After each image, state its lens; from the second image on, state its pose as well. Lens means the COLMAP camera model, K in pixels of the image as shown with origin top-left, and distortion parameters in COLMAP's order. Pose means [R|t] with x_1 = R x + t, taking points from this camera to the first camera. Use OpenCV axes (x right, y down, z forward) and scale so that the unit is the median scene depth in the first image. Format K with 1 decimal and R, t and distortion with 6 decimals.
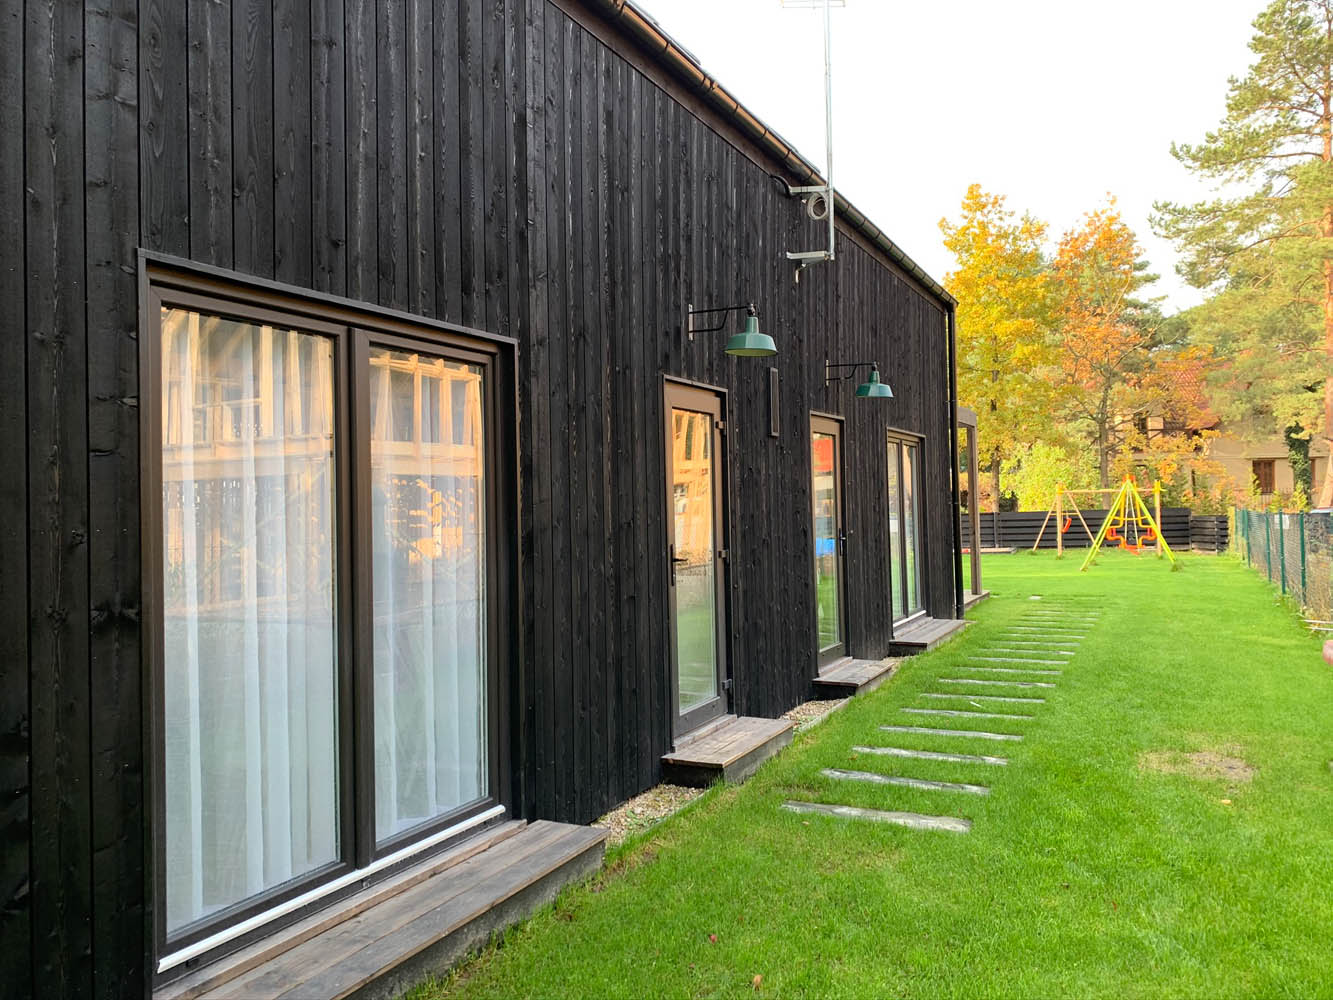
lens RADIAL K [[1018.7, 0, 664.9], [0, 1018.7, 495.2], [0, 0, 1]] dist [0.010284, -0.001350]
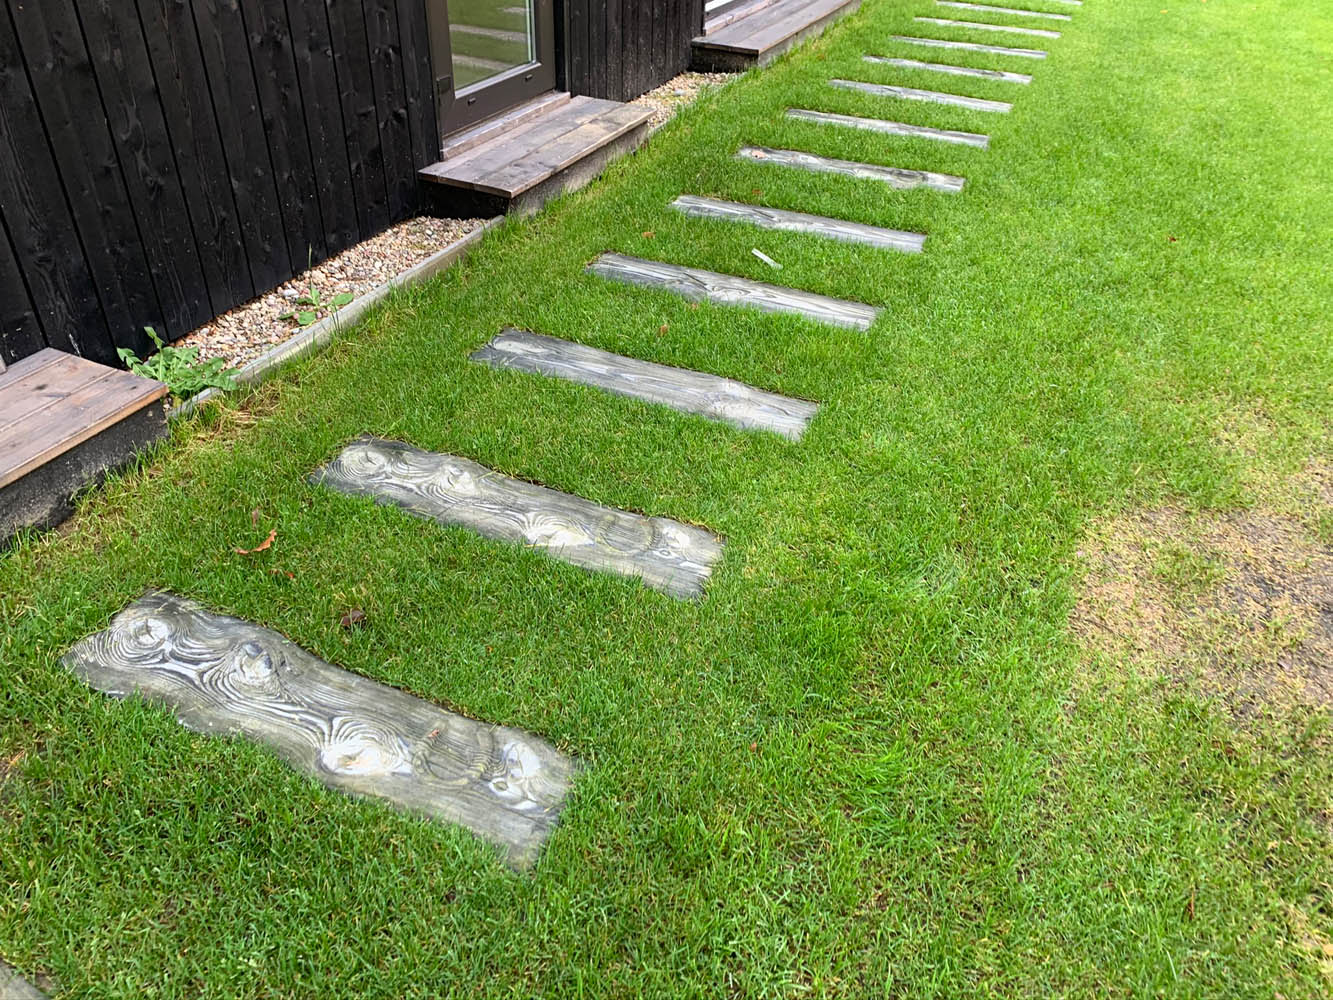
lens RADIAL K [[1018.7, 0, 664.9], [0, 1018.7, 495.2], [0, 0, 1]] dist [0.010284, -0.001350]
pose [[0.997799, 0.021975, 0.062568, 0.189658], [-0.054824, 0.804181, 0.591850, 0.022334], [-0.037310, -0.593978, 0.803616, 0.466577]]
